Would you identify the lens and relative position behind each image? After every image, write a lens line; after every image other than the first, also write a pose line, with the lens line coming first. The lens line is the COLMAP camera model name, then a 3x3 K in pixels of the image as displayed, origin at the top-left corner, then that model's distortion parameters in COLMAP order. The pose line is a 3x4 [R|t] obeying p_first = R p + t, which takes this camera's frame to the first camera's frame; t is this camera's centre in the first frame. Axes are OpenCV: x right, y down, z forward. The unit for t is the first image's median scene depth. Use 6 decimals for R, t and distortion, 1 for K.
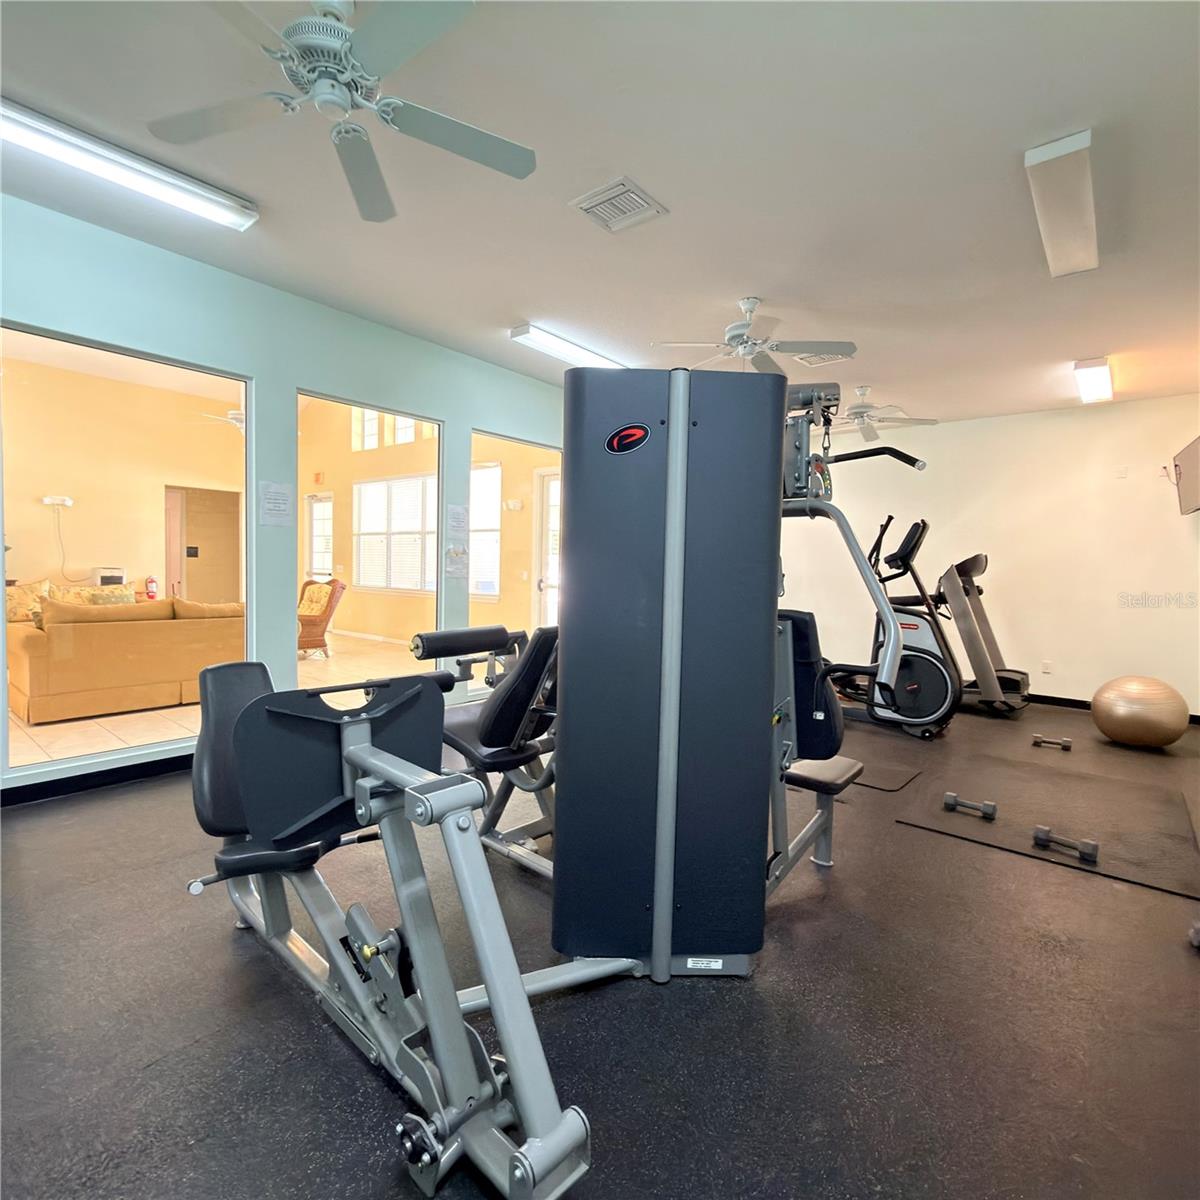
lens RADIAL K [[638.8, 0, 600.0], [0, 638.8, 600.0], [0, 0, 1]] dist [-0.000617, 0.000011]
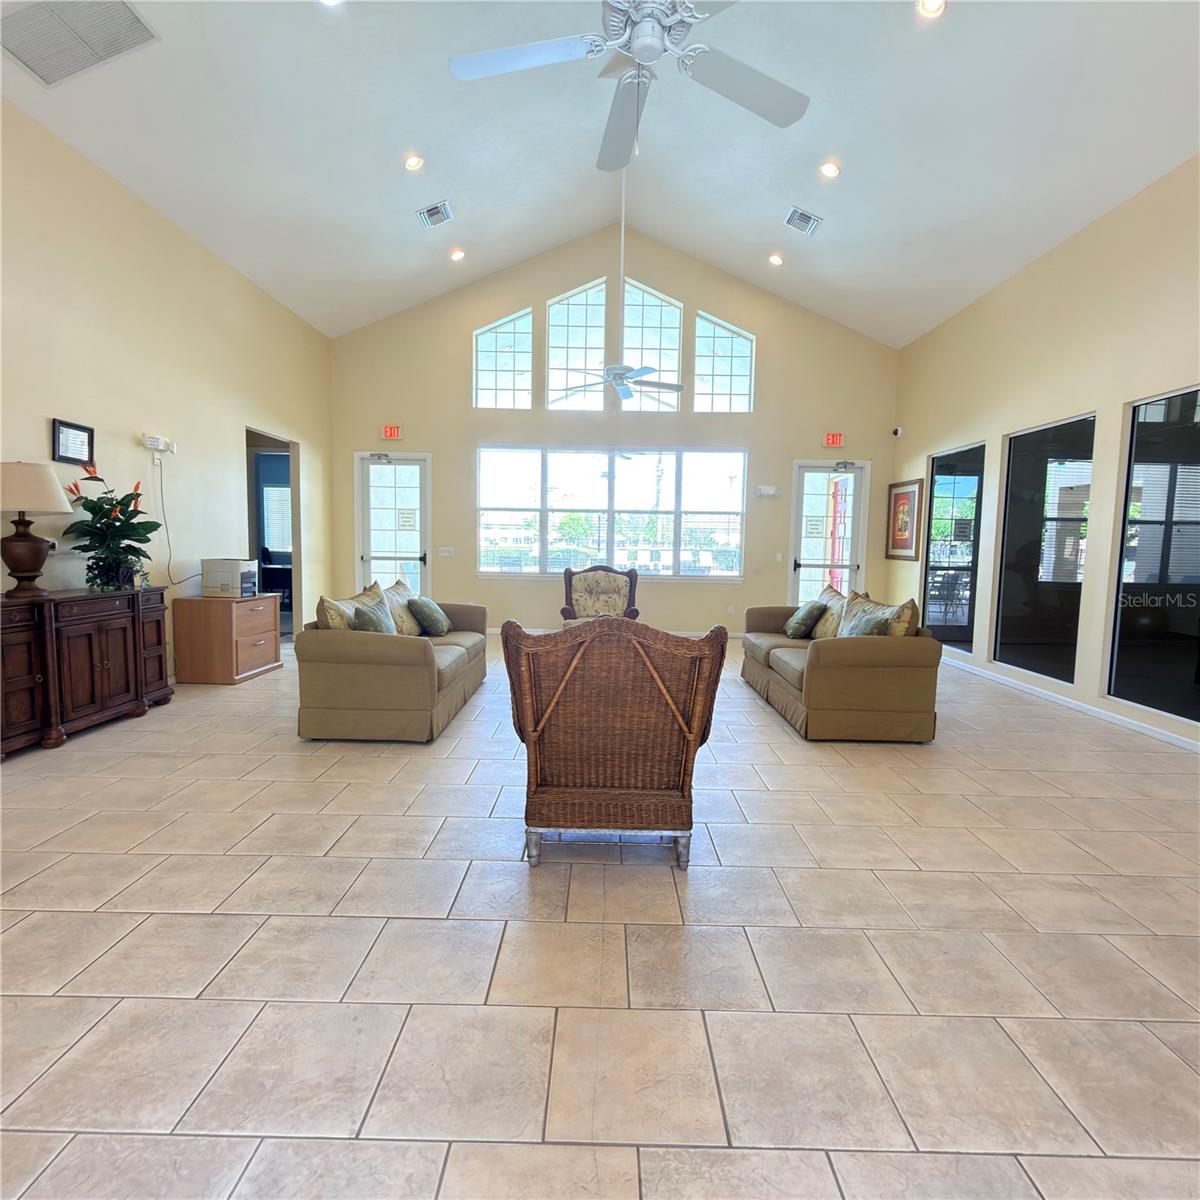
lens RADIAL K [[638.8, 0, 600.0], [0, 638.8, 600.0], [0, 0, 1]] dist [-0.000617, 0.000011]
pose [[0.775111, -0.050136, 0.629832, -0.871328], [0.032872, 0.998697, 0.039044, -0.014402], [-0.630969, -0.009560, 0.775749, 0.293955]]
